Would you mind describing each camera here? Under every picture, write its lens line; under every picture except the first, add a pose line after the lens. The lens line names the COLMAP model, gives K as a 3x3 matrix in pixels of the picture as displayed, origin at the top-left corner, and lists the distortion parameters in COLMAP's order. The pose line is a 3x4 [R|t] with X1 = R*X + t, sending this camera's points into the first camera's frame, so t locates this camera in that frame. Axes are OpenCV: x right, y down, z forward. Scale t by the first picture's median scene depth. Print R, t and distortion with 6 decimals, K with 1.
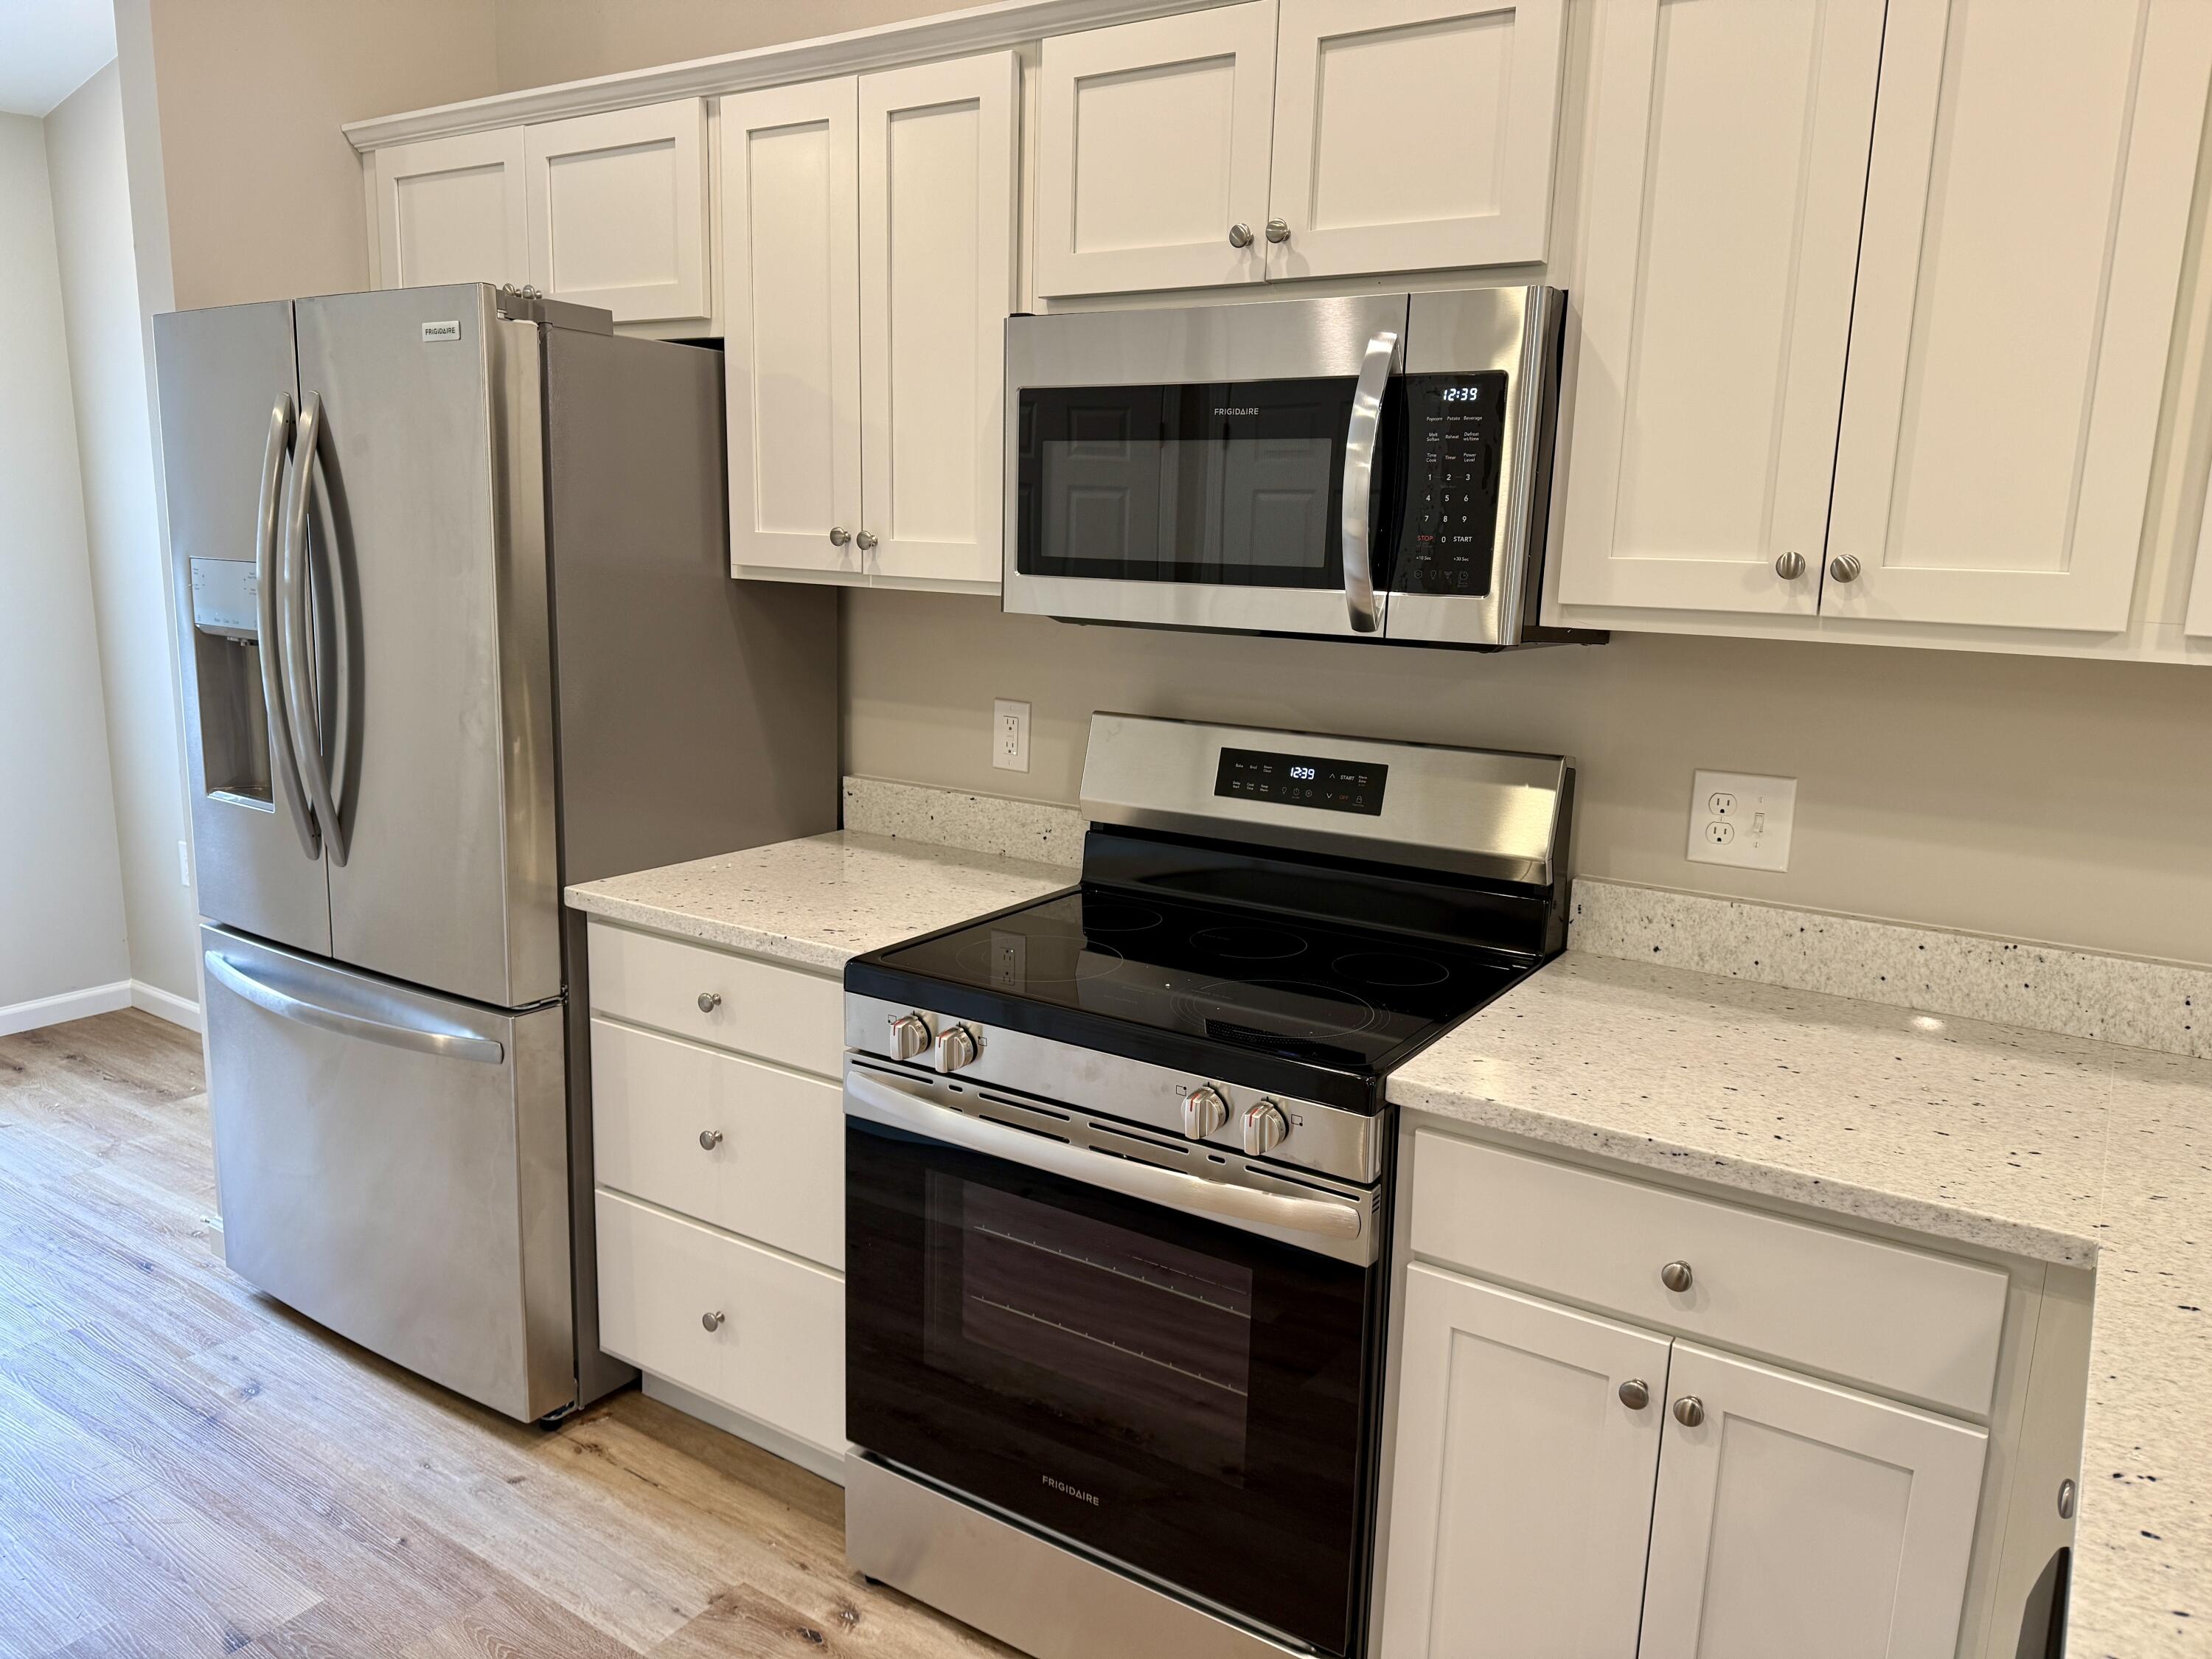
lens RADIAL K [[1548.1, 0, 1115.9], [0, 1548.1, 841.3], [0, 0, 1]] dist [0.050250, -0.062745]
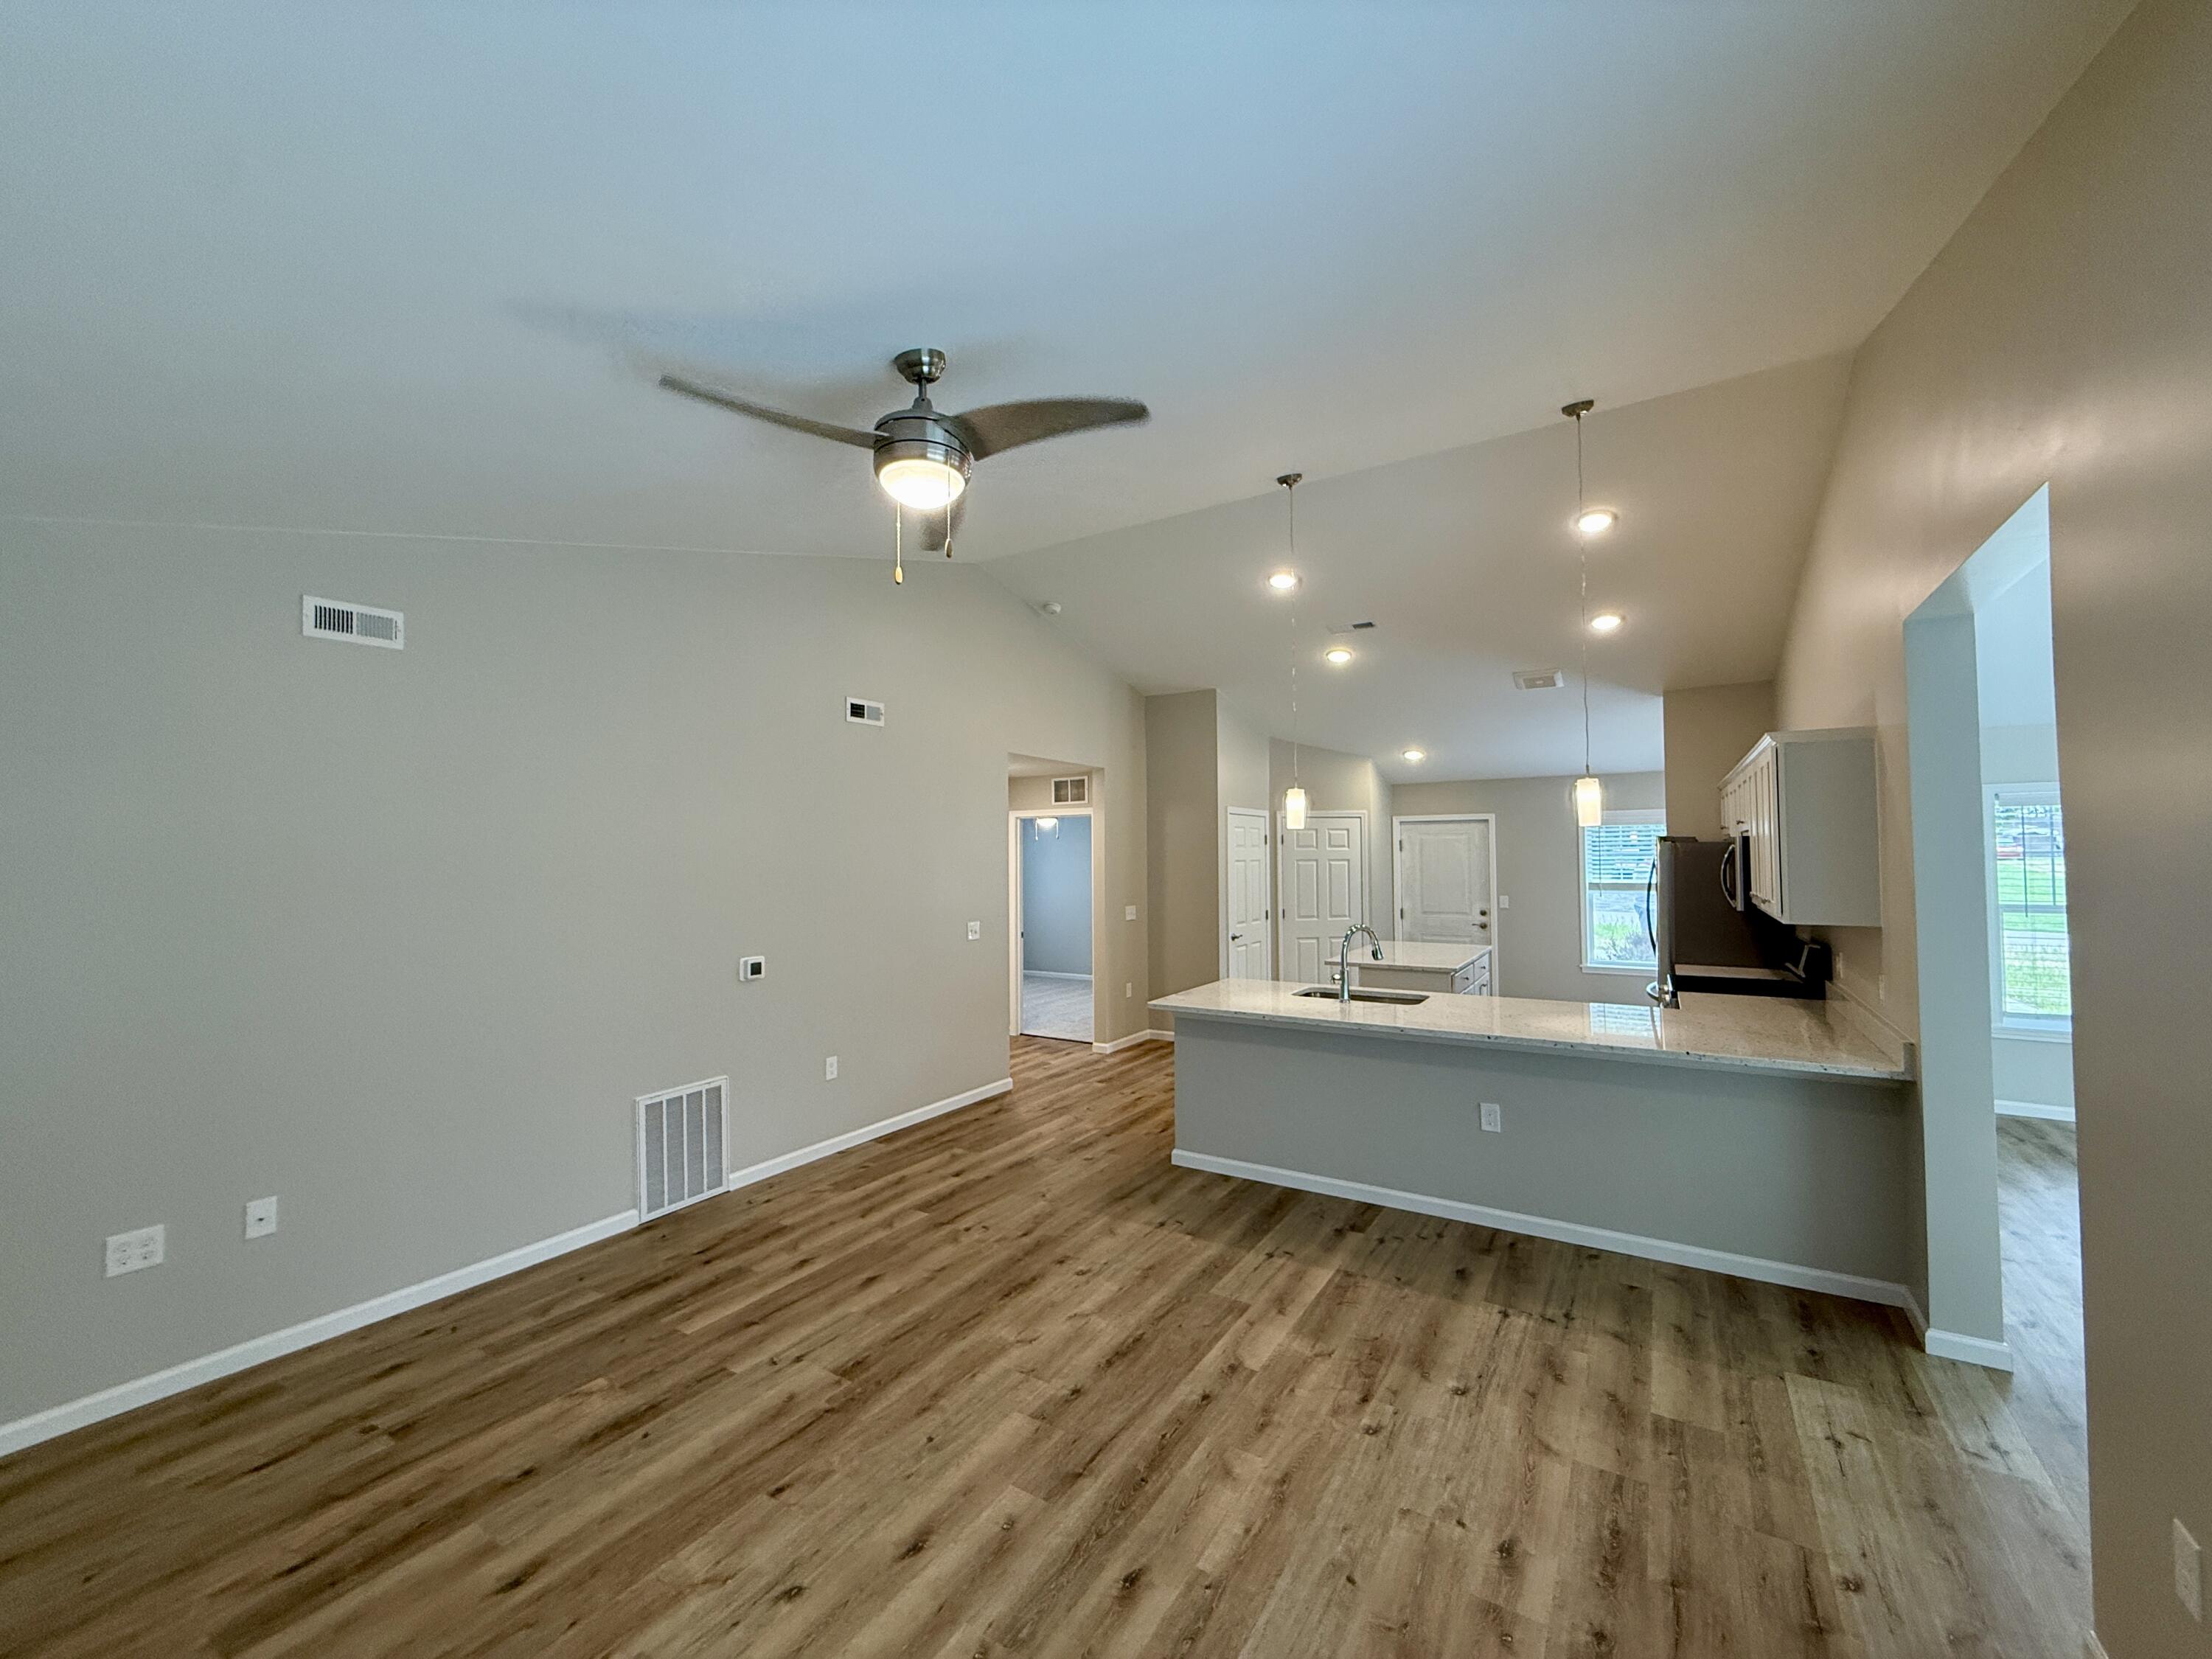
lens RADIAL K [[880.4, 0, 1101.1], [0, 880.4, 824.2], [0, 0, 1]] dist [-0.001736, 0.000477]
pose [[0.018748, -0.062288, -0.997882, 2.762775], [-0.191567, 0.979343, -0.064730, 0.149029], [0.981301, 0.192375, 0.006428, -0.891260]]
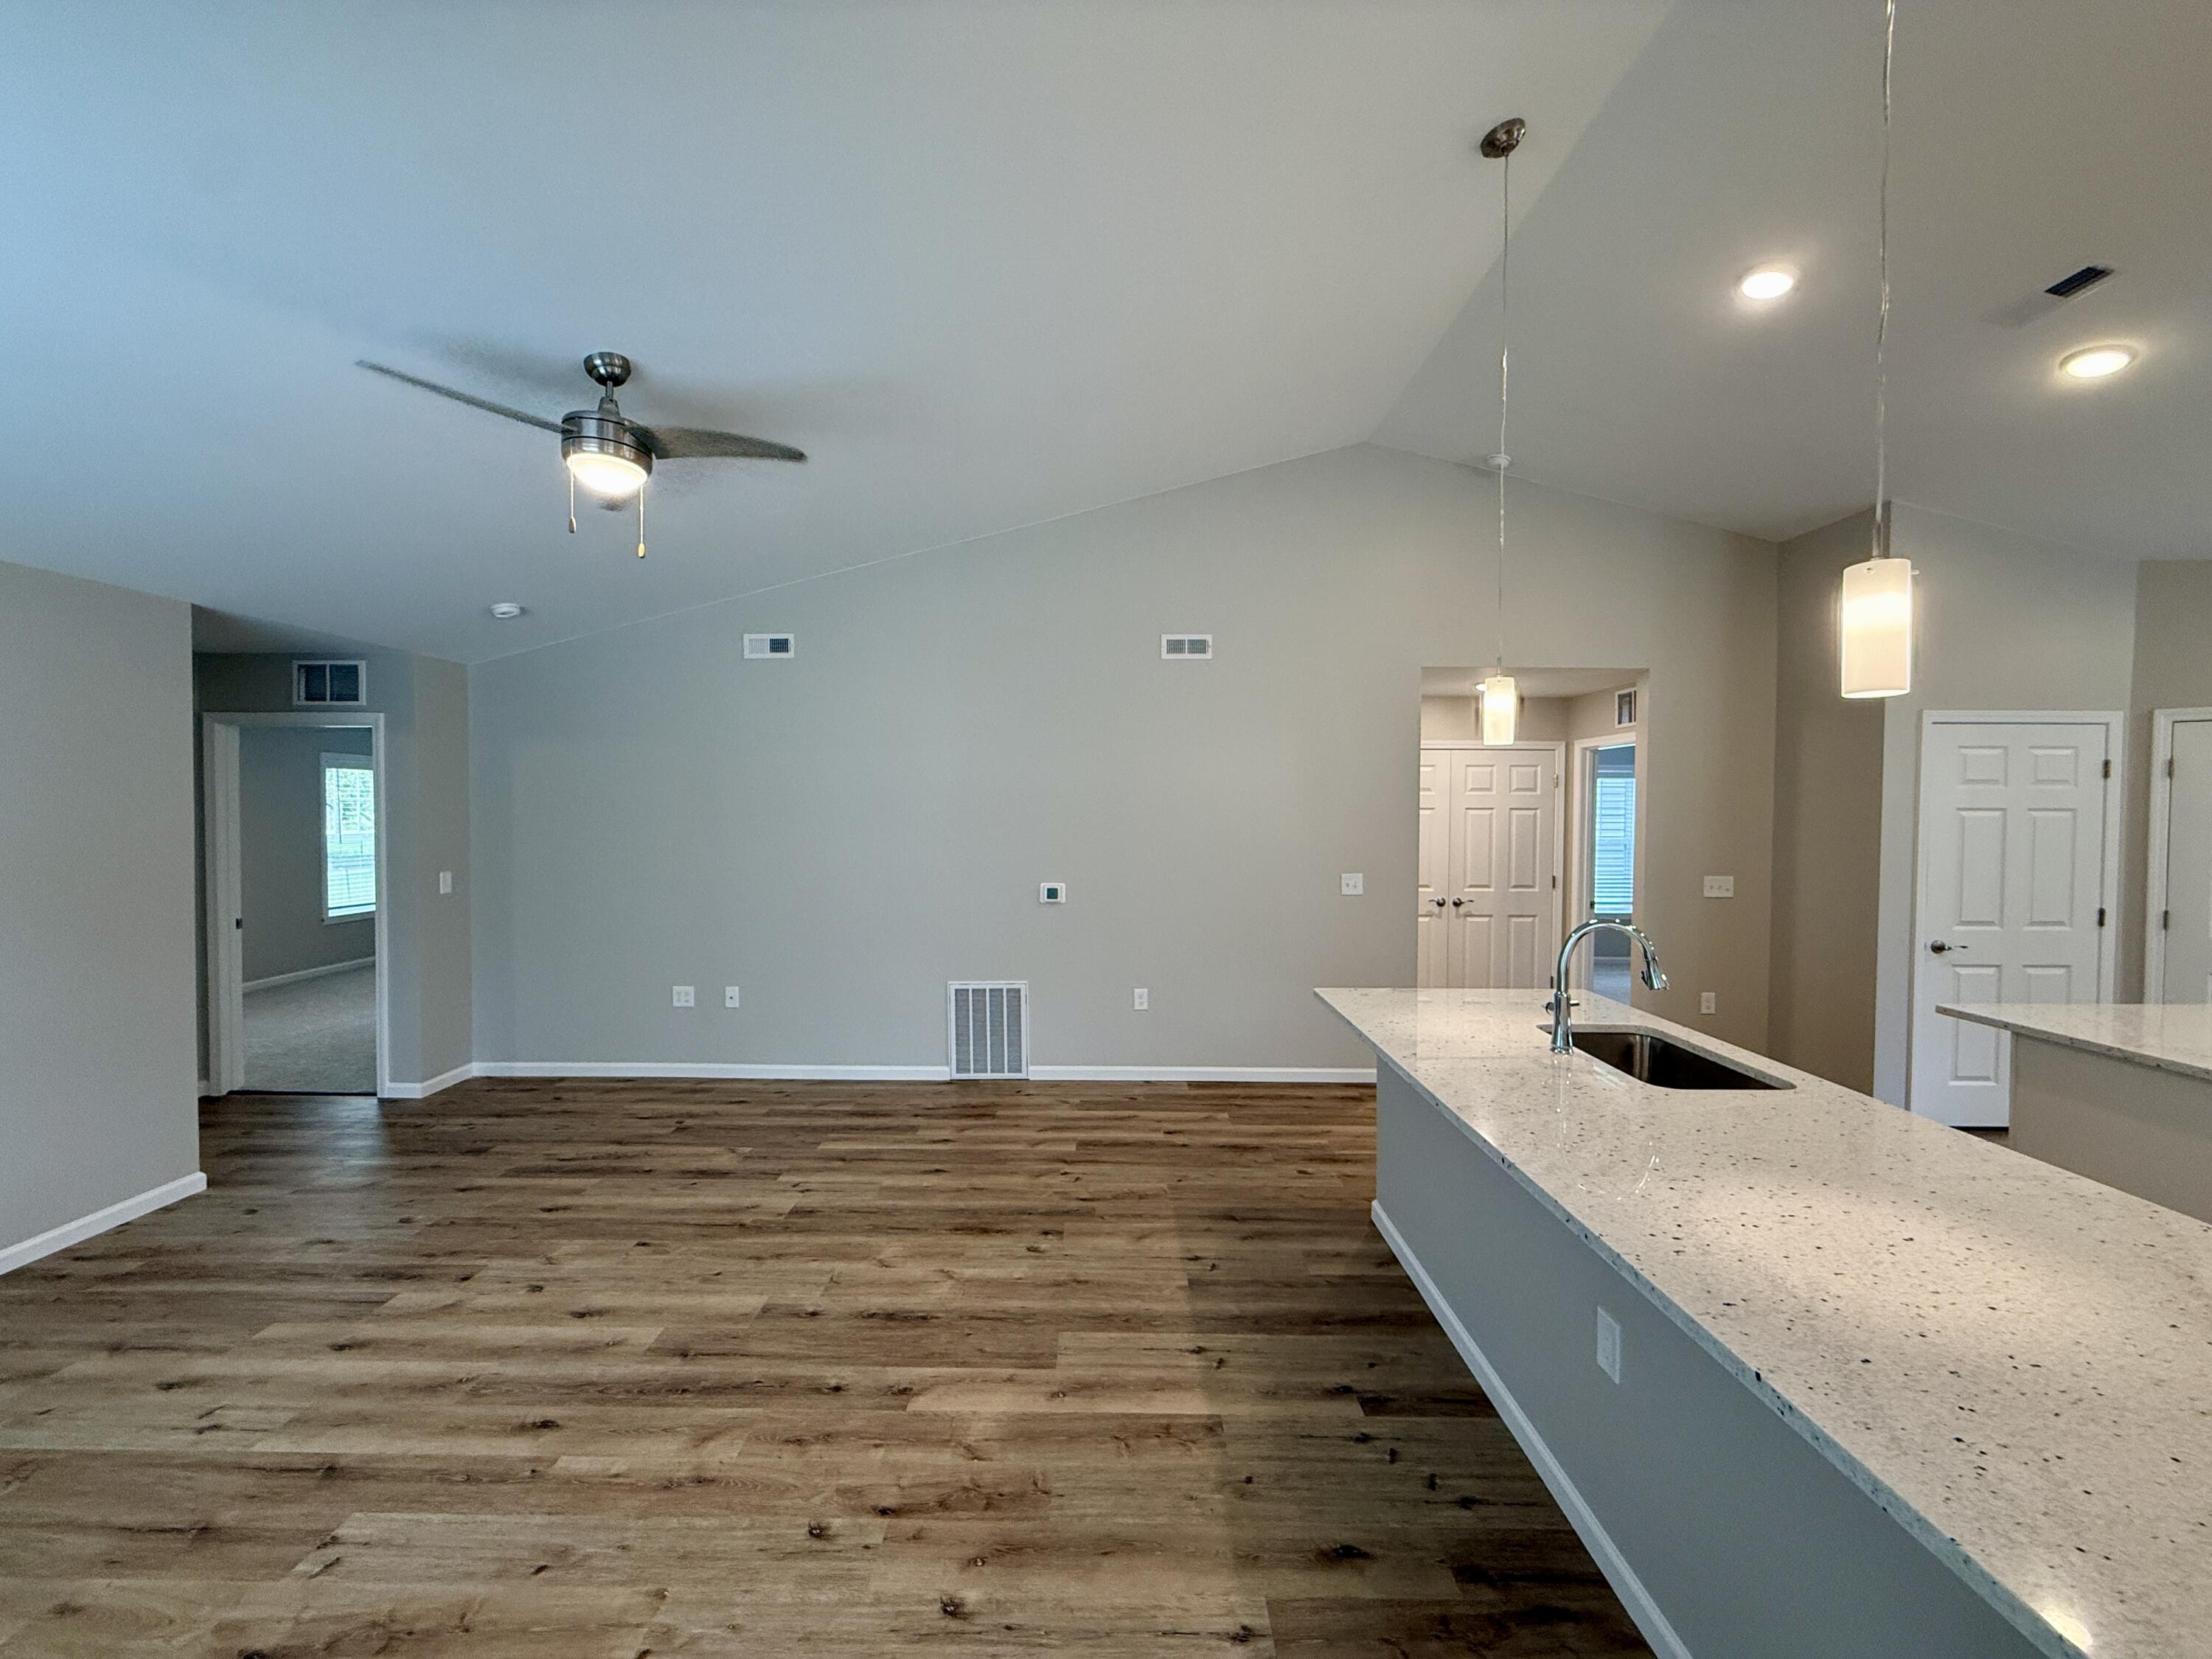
lens RADIAL K [[880.4, 0, 1099.1], [0, 880.4, 828.8], [0, 0, 1]] dist [-0.001736, 0.000477]
pose [[-0.839241, -0.016549, -0.543508, 1.636120], [-0.134230, 0.974908, 0.177583, -0.143239], [0.526932, 0.221991, -0.820404, 0.574769]]
